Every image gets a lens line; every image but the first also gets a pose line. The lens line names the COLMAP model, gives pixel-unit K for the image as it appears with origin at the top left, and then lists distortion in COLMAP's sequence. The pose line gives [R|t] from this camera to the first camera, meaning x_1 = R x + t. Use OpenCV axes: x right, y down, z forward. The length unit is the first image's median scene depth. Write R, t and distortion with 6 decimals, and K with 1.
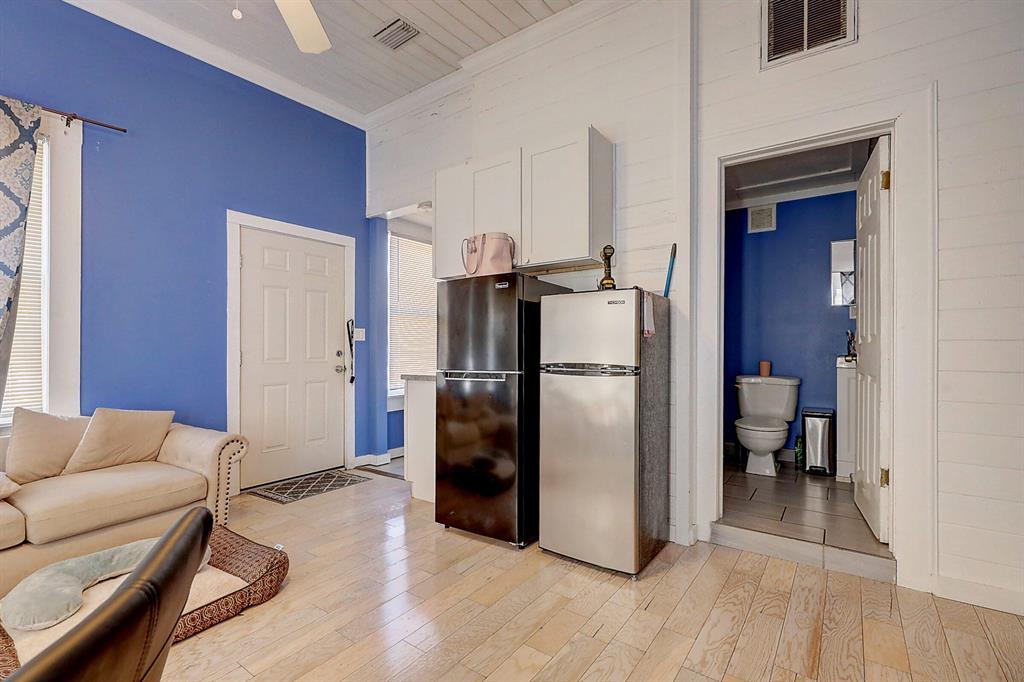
lens RADIAL K [[452.8, 0, 512.5], [0, 452.8, 343.8], [0, 0, 1]] dist [0.003340, -0.000148]
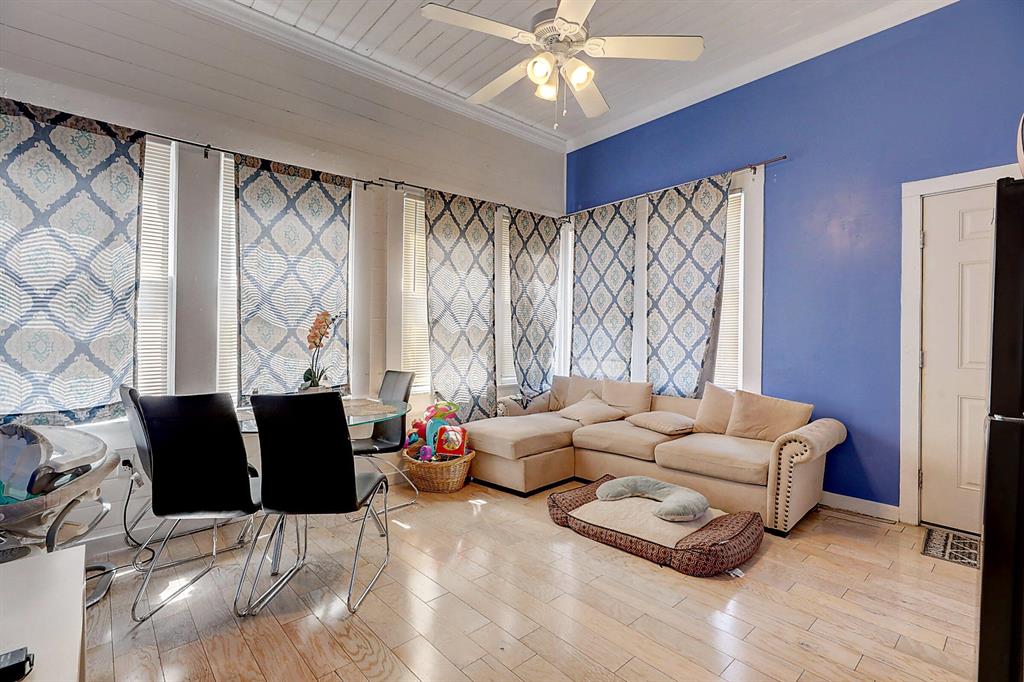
lens RADIAL K [[452.8, 0, 506.6], [0, 452.8, 337.4], [0, 0, 1]] dist [0.003340, -0.000148]
pose [[-0.187483, -0.000044, -0.982268, 0.451192], [-0.005395, 0.999985, 0.000985, -0.005437], [0.982253, 0.005484, -0.187480, 0.562194]]
